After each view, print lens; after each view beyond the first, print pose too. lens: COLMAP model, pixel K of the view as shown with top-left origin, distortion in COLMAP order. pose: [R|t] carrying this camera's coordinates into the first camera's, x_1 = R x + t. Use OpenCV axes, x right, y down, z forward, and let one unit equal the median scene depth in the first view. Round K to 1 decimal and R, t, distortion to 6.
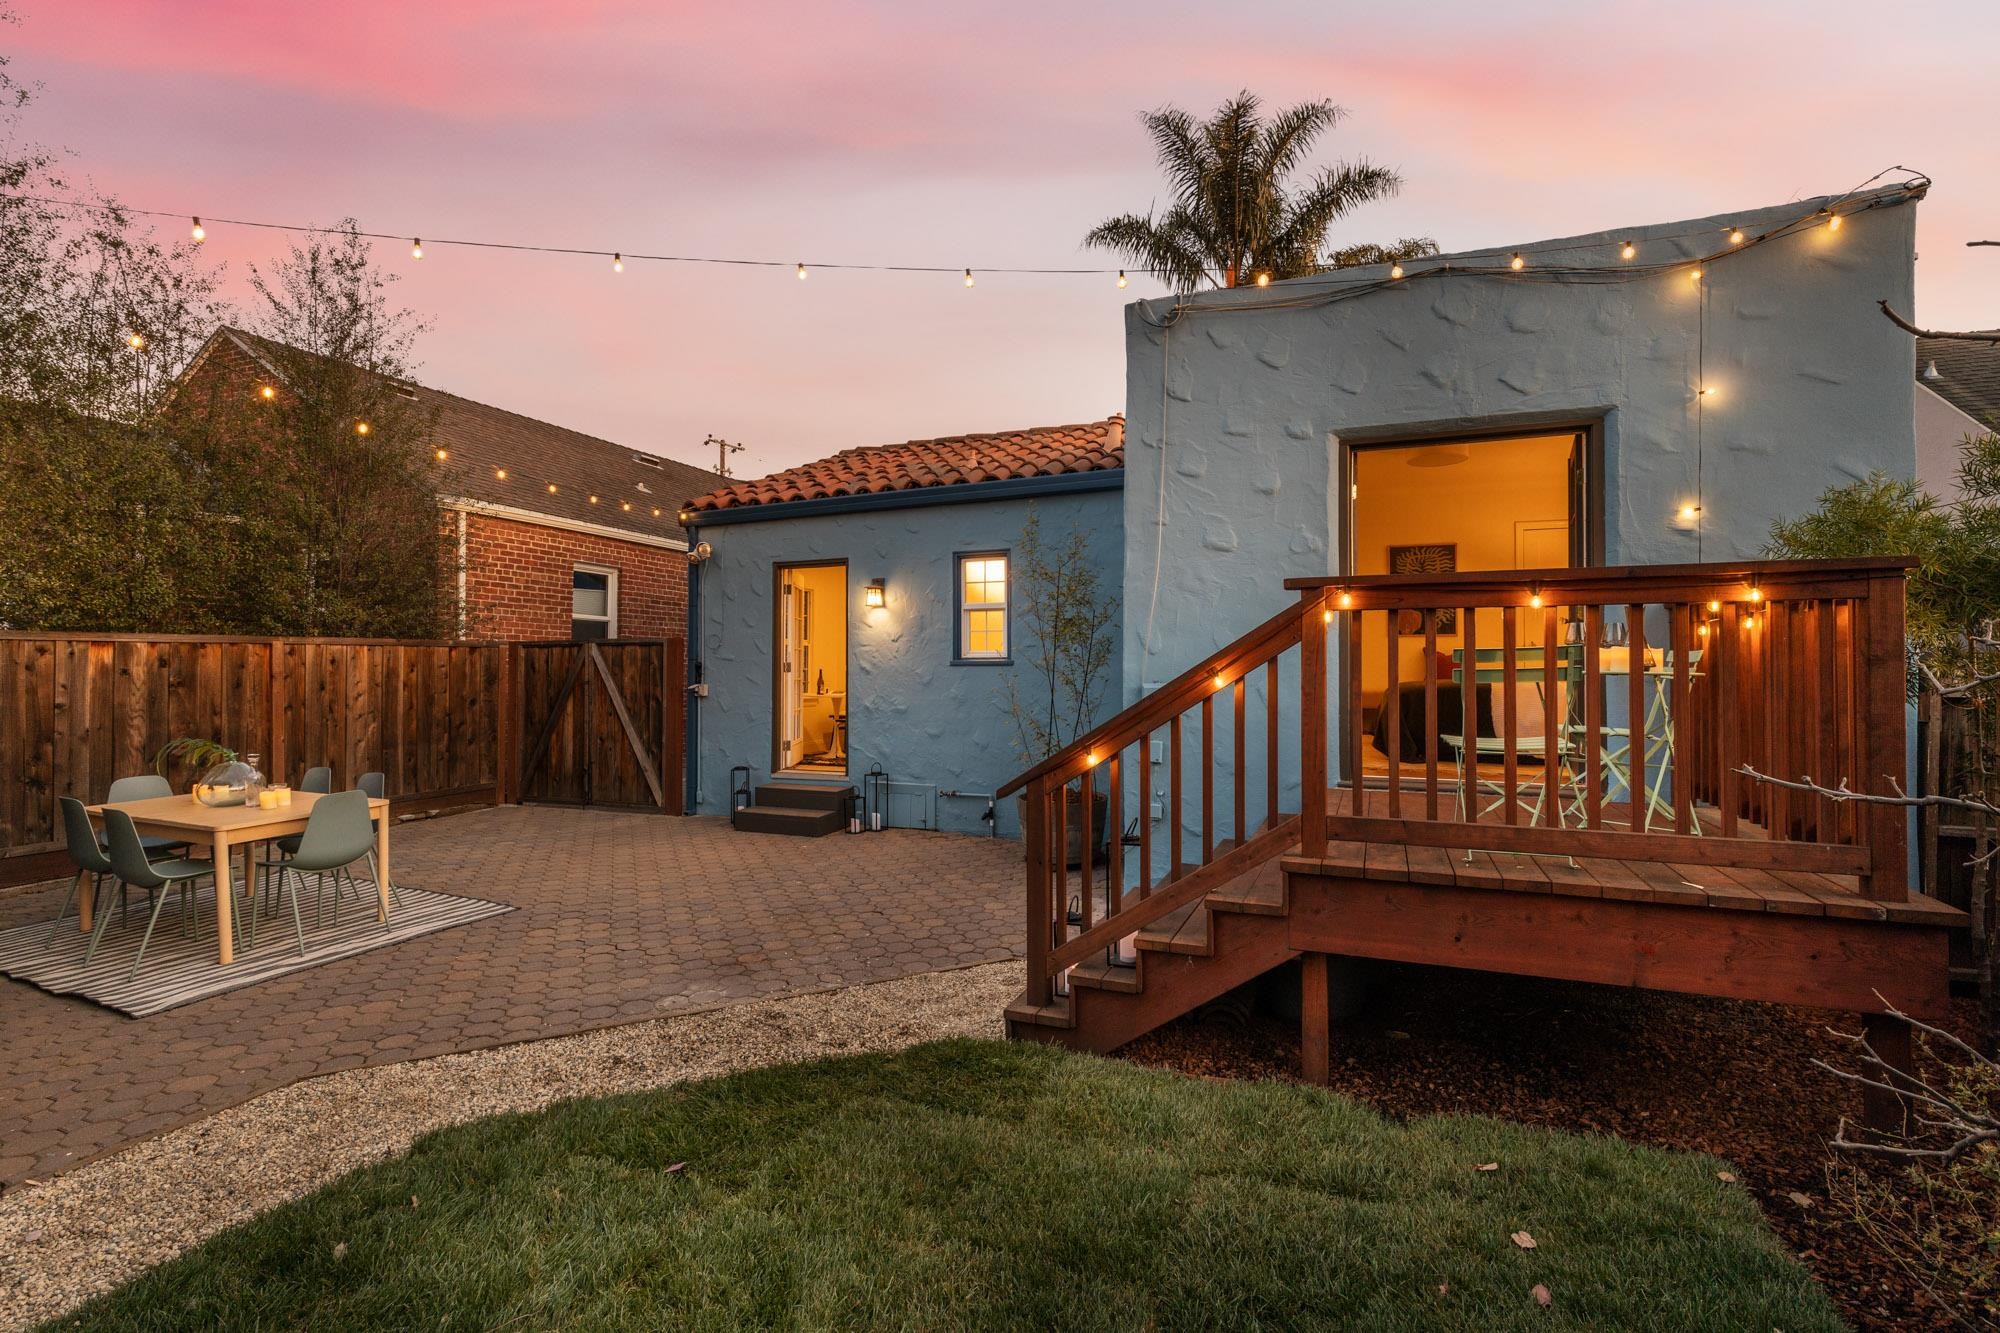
lens RADIAL K [[921.0, 0, 994.7], [0, 921.0, 669.7], [0, 0, 1]] dist [-0.003440, -0.002077]
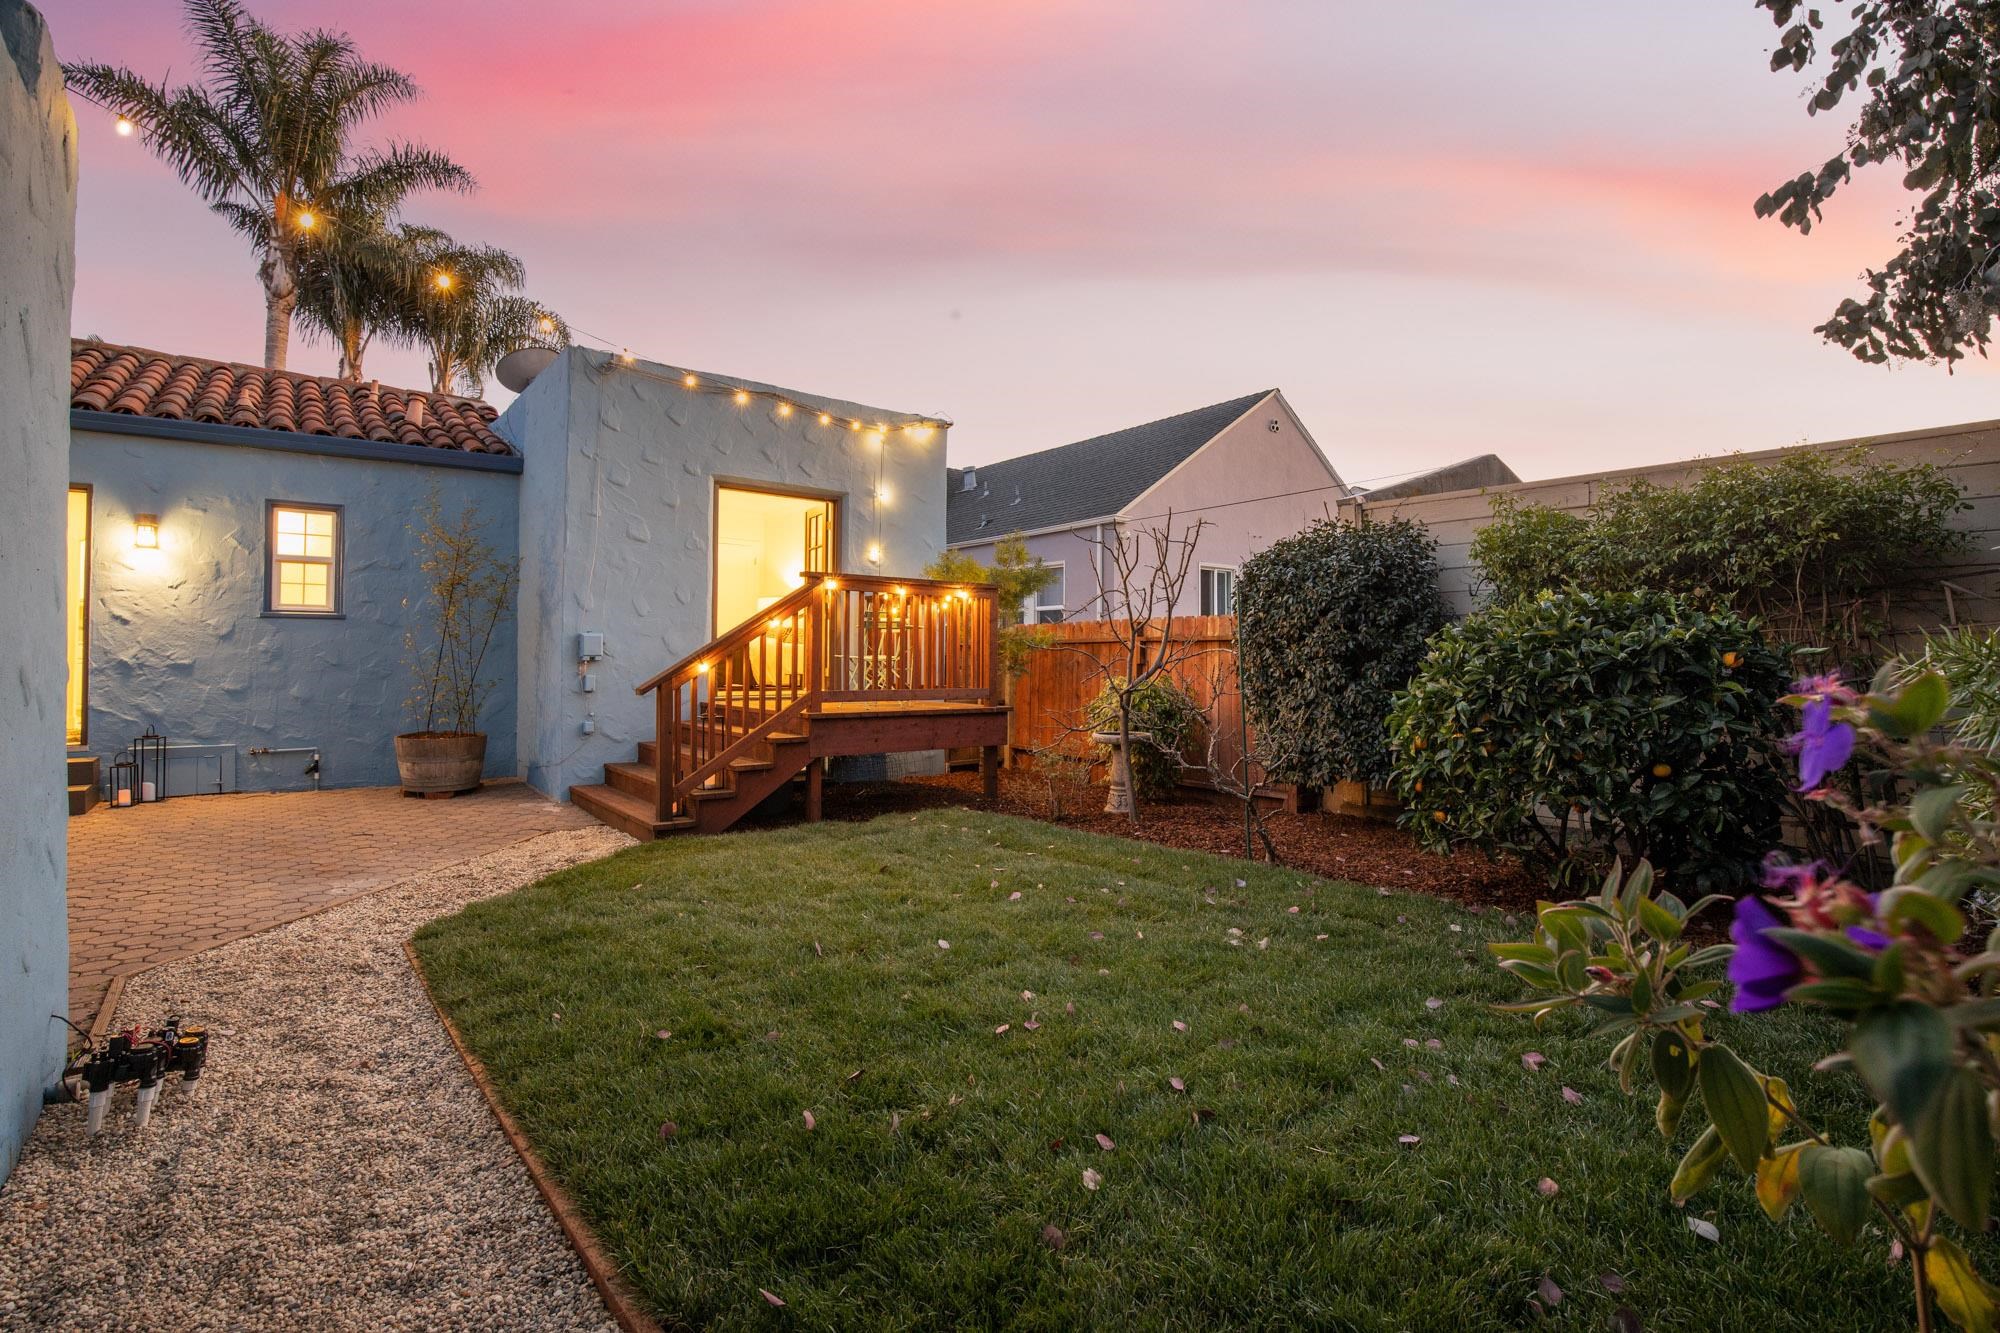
lens RADIAL K [[921.0, 0, 1007.9], [0, 921.0, 656.9], [0, 0, 1]] dist [-0.003440, -0.002077]
pose [[0.483167, 0.002261, 0.875525, -0.505853], [-0.001973, 0.999997, -0.001493, 0.036431], [-0.875526, -0.001005, 0.483170, -0.139518]]
